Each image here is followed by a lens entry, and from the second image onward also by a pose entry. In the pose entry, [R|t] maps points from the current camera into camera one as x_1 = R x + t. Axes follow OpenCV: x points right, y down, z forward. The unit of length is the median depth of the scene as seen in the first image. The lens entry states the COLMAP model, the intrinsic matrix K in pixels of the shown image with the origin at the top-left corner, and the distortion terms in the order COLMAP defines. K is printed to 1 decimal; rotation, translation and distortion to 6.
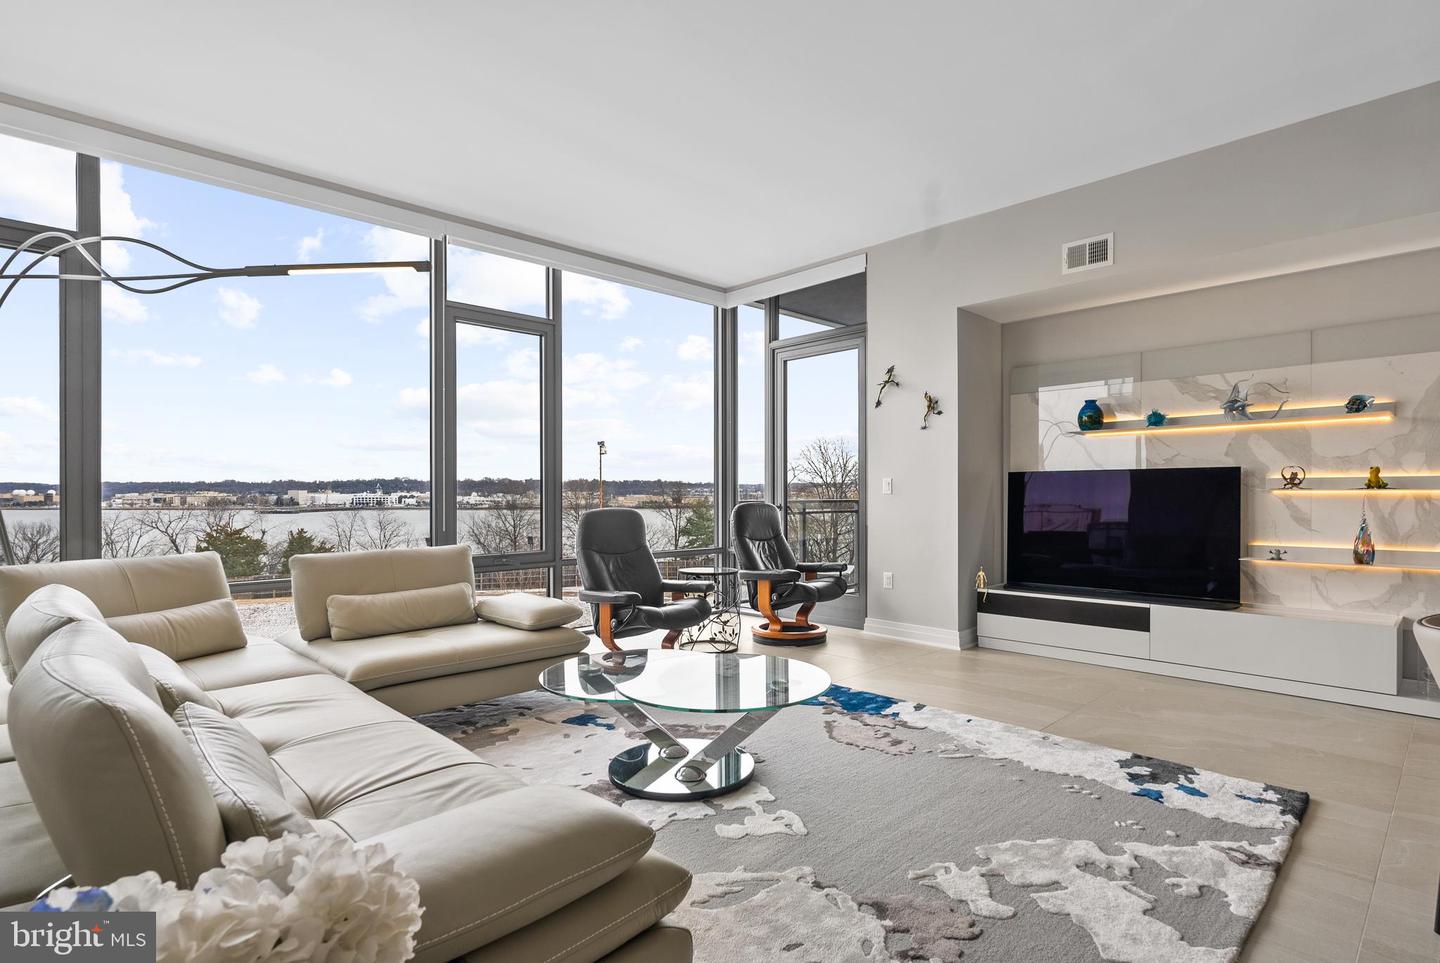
lens RADIAL K [[727.8, 0, 725.4], [0, 727.8, 498.4], [0, 0, 1]] dist [-0.002652, 0.000278]
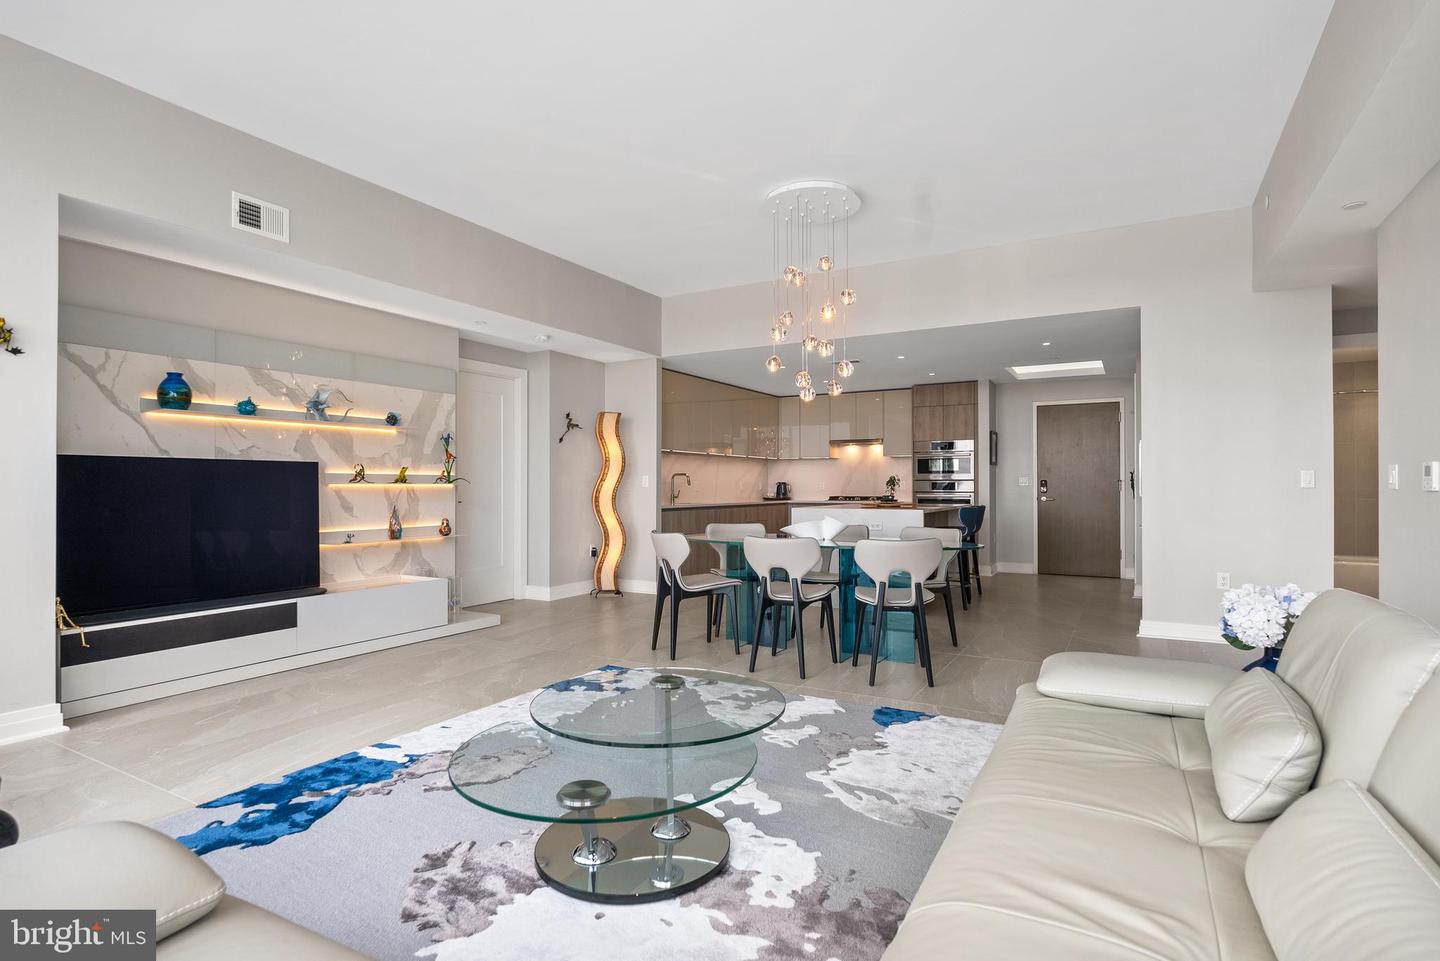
lens RADIAL K [[726.8, 0, 720.0], [0, 726.8, 480.5], [0, 0, 1]] dist [-0.002022, -0.000094]
pose [[-0.275904, 0.010943, 0.961123, -0.501662], [0.007775, 0.999928, -0.009153, -0.000852], [-0.961154, 0.004948, -0.275969, 0.692897]]
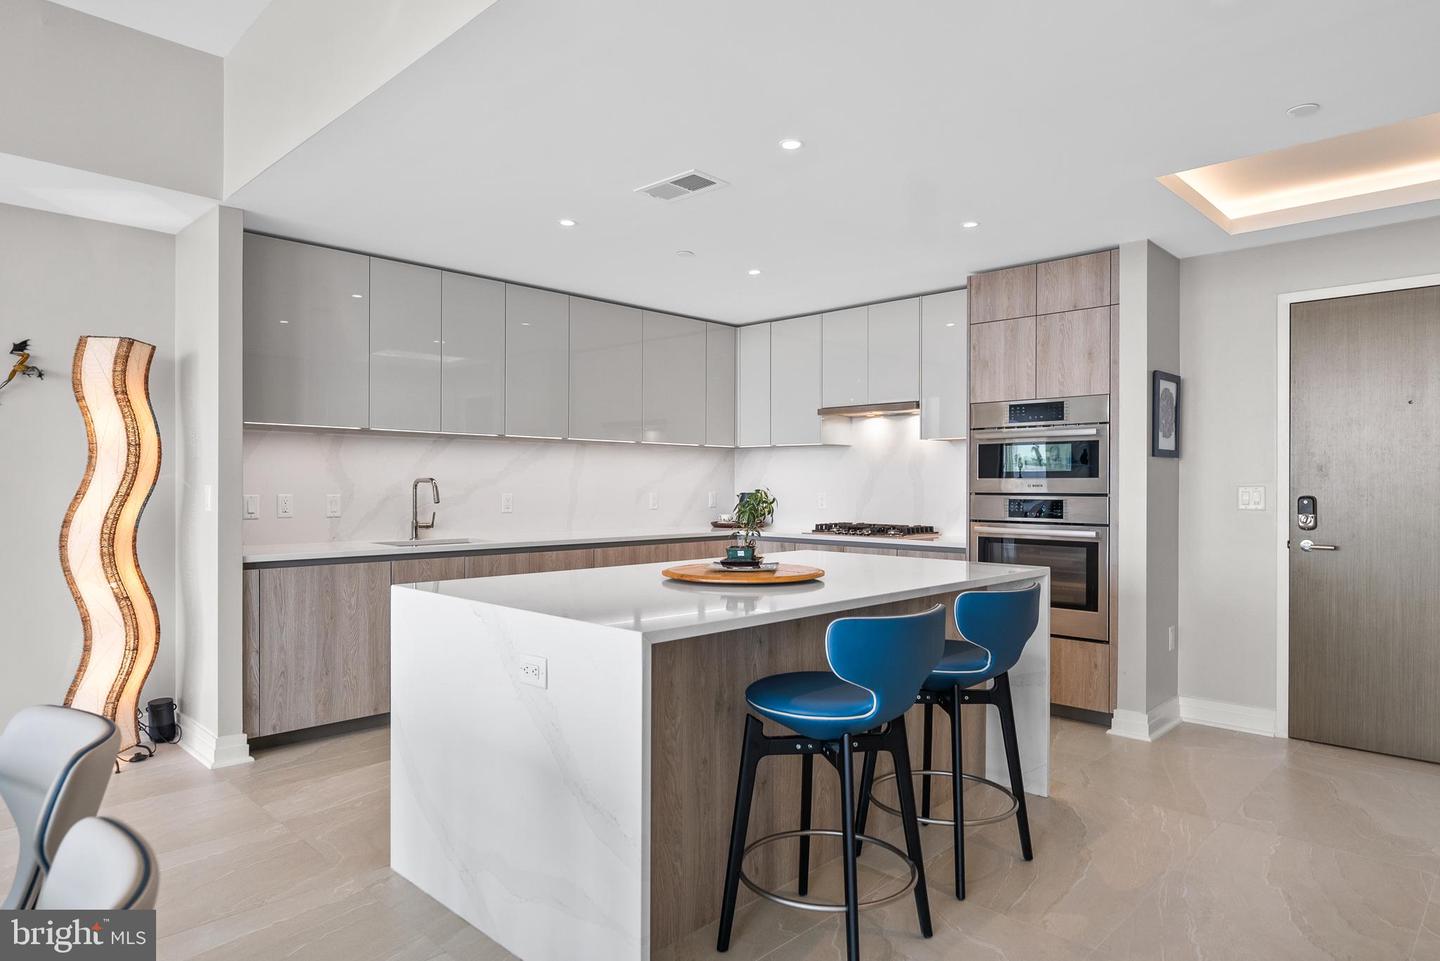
lens RADIAL K [[852.2, 0, 722.4], [0, 852.2, 489.6], [0, 0, 1]] dist [-0.004110, 0.001058]
pose [[-0.024381, -0.001869, 0.999701, 0.290030], [0.003659, 0.999991, 0.001959, -0.023761], [-0.999696, 0.003705, -0.024374, -0.073683]]
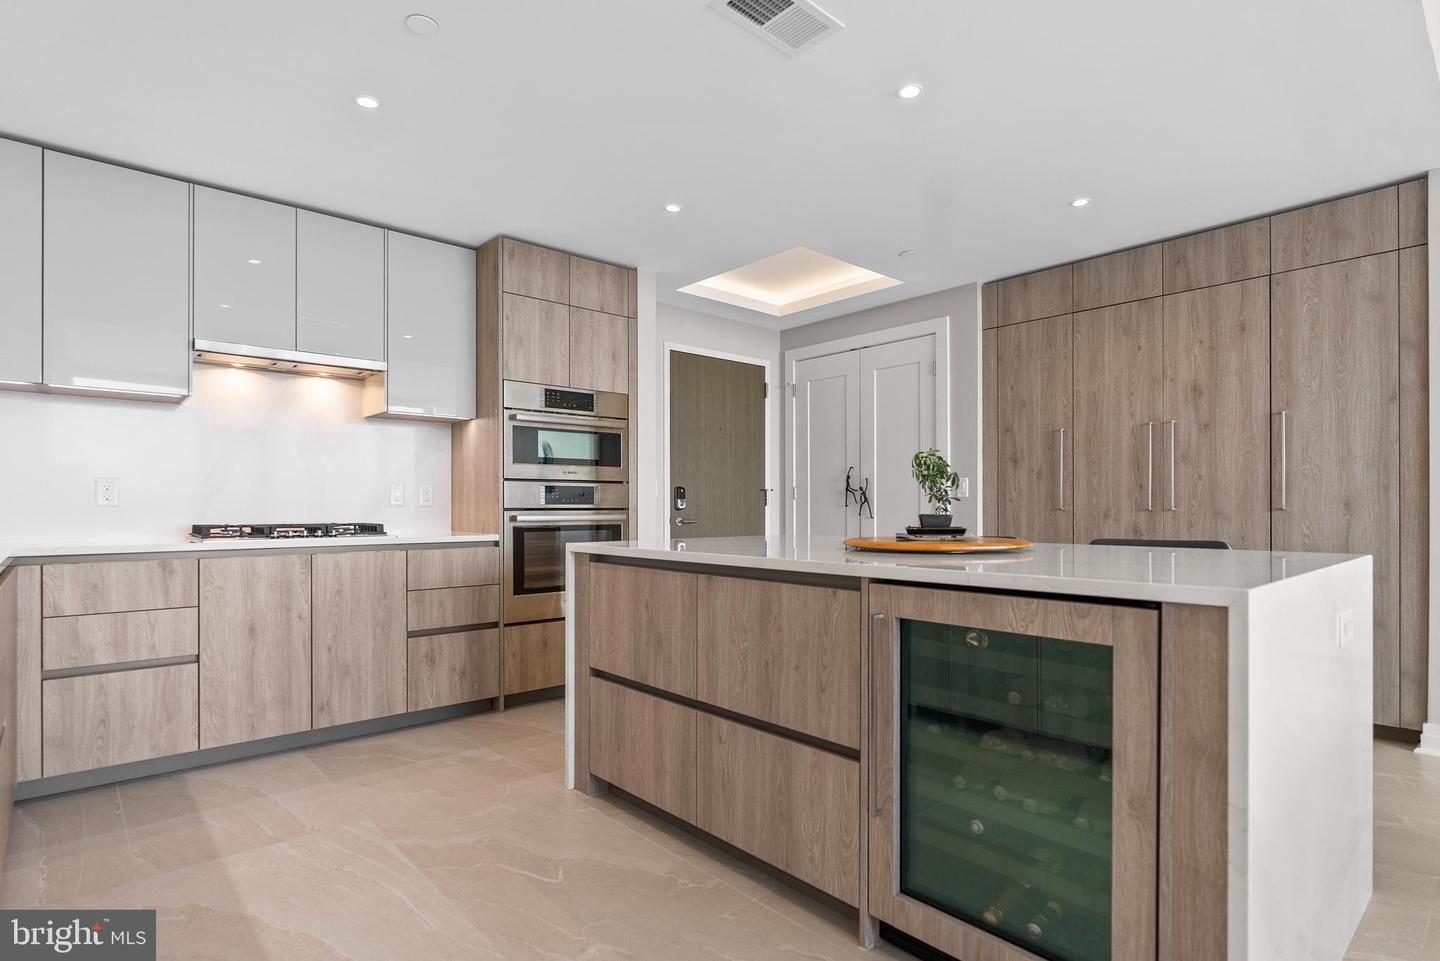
lens RADIAL K [[727.8, 0, 725.4], [0, 727.8, 497.4], [0, 0, 1]] dist [-0.002652, 0.000278]
pose [[-0.999312, 0.006447, 0.036533, 1.052326], [0.006255, 0.999966, -0.005367, 0.009853], [-0.036566, -0.005135, -0.999318, 0.387008]]
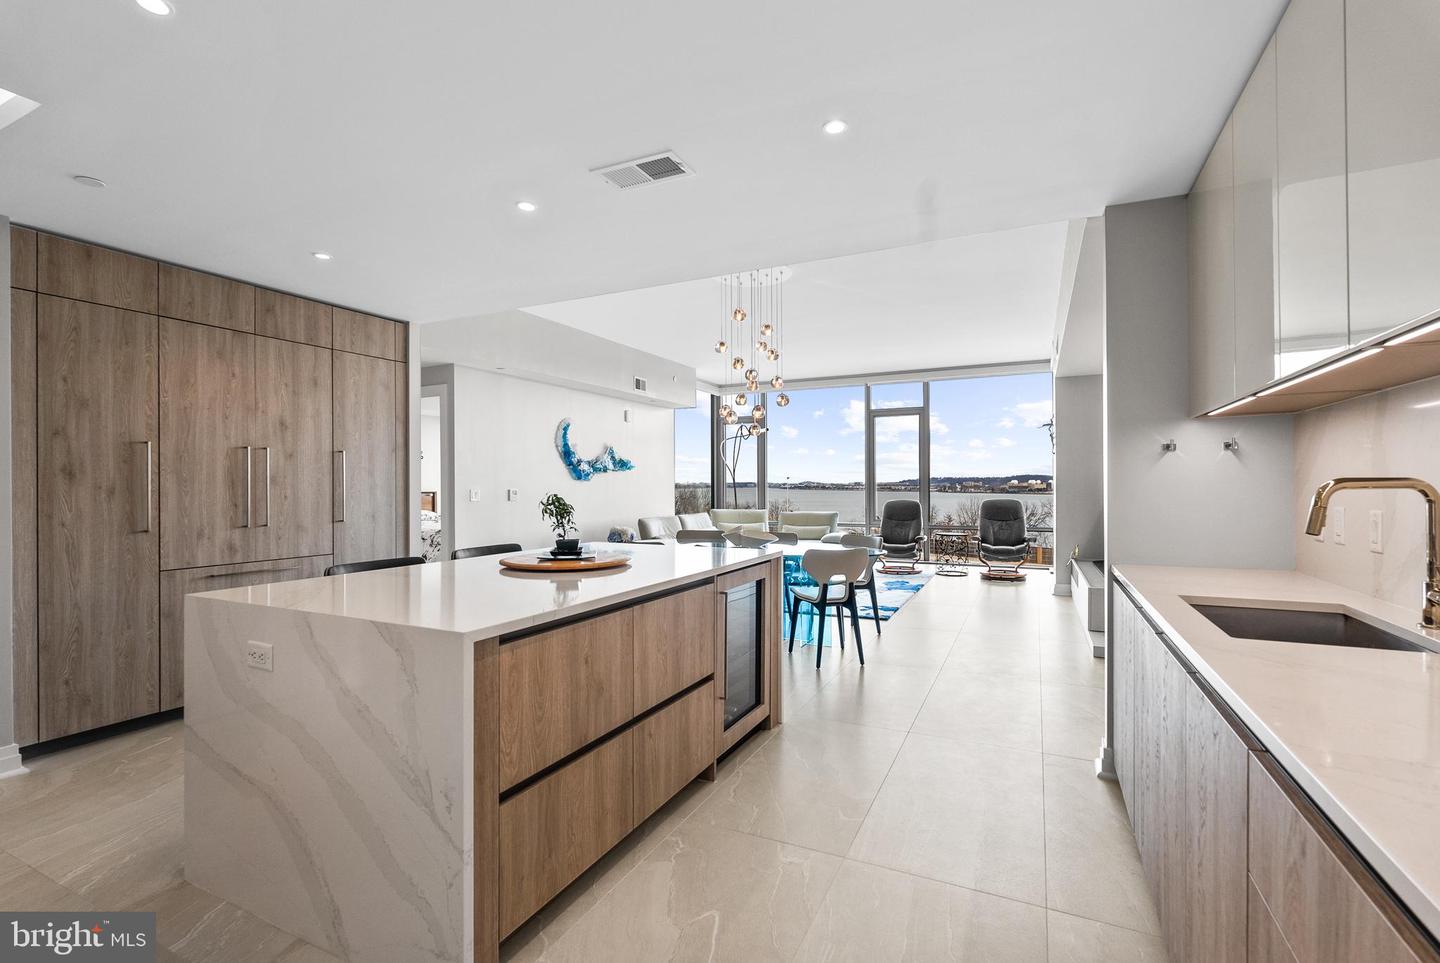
lens RADIAL K [[647.2, 0, 720.9], [0, 647.2, 484.9], [0, 0, 1]] dist [-0.006574, 0.000261]
pose [[0.339878, 0.001911, -0.940468, 1.551431], [-0.004262, 0.999991, 0.000492, -0.032409], [0.940460, 0.003841, 0.339883, -0.173395]]
